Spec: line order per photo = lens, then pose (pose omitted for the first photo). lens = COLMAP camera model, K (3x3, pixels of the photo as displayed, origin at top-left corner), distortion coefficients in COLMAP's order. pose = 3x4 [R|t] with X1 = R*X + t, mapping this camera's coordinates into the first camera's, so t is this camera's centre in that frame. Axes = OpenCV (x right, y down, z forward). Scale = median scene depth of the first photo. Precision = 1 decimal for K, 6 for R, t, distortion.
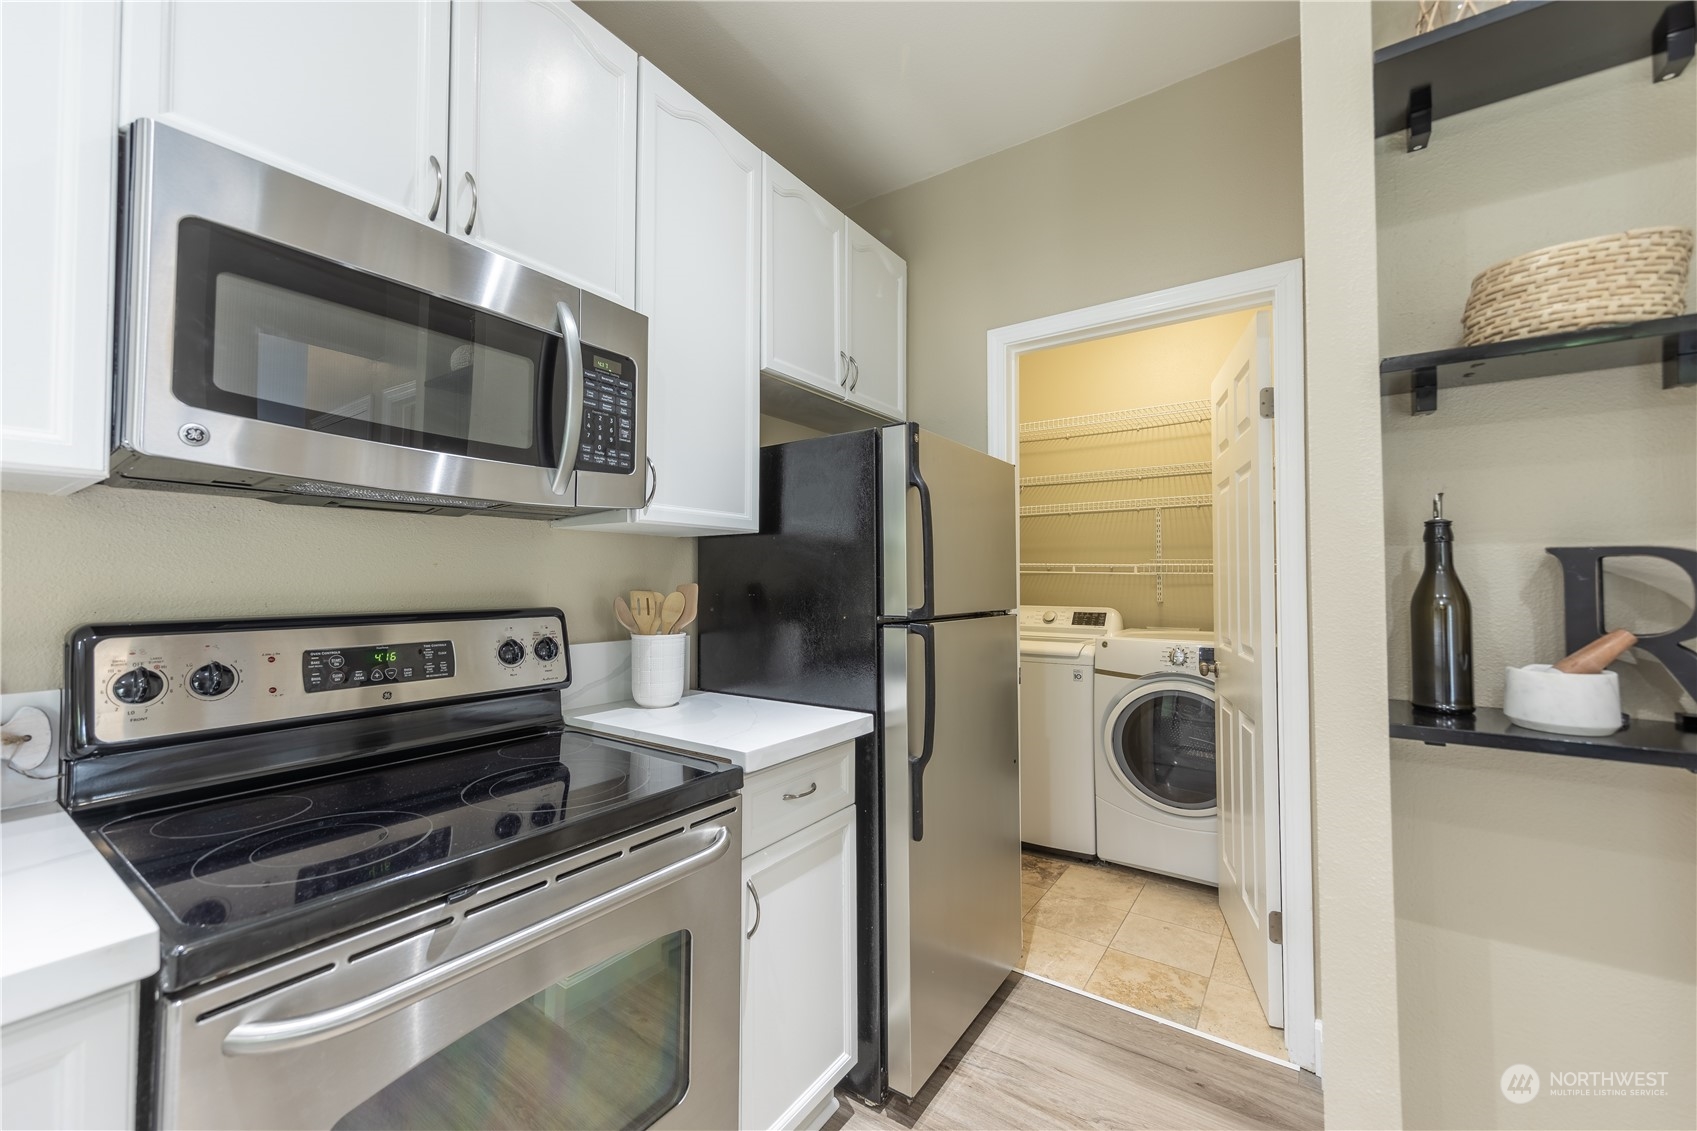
lens RADIAL K [[667.5, 0, 845.2], [0, 667.5, 560.6], [0, 0, 1]] dist [0.002951, 0.000403]
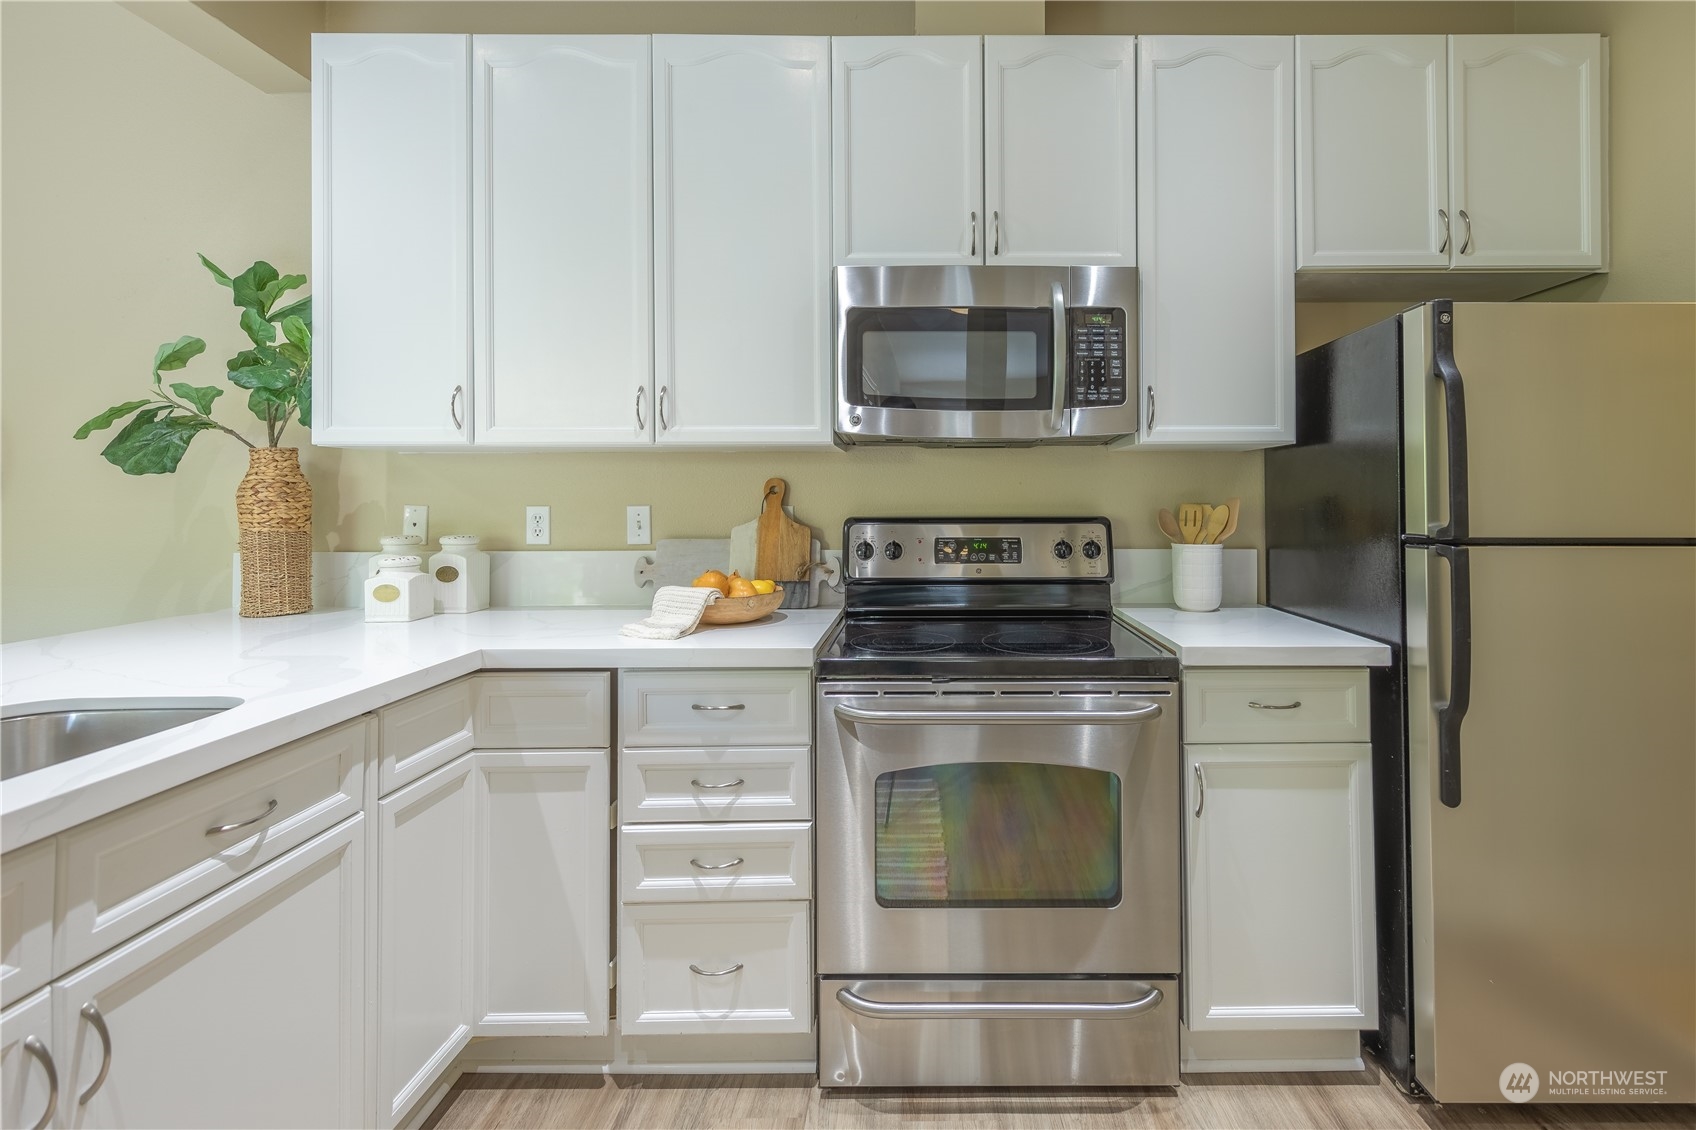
lens RADIAL K [[770.3, 0, 932.6], [0, 770.3, 492.6], [0, 0, 1]] dist [0.002172, 0.000099]
pose [[0.583200, -0.005972, -0.812307, 0.561997], [0.026739, 0.999572, 0.011848, 0.001584], [0.811889, -0.028630, 0.583110, -0.076133]]
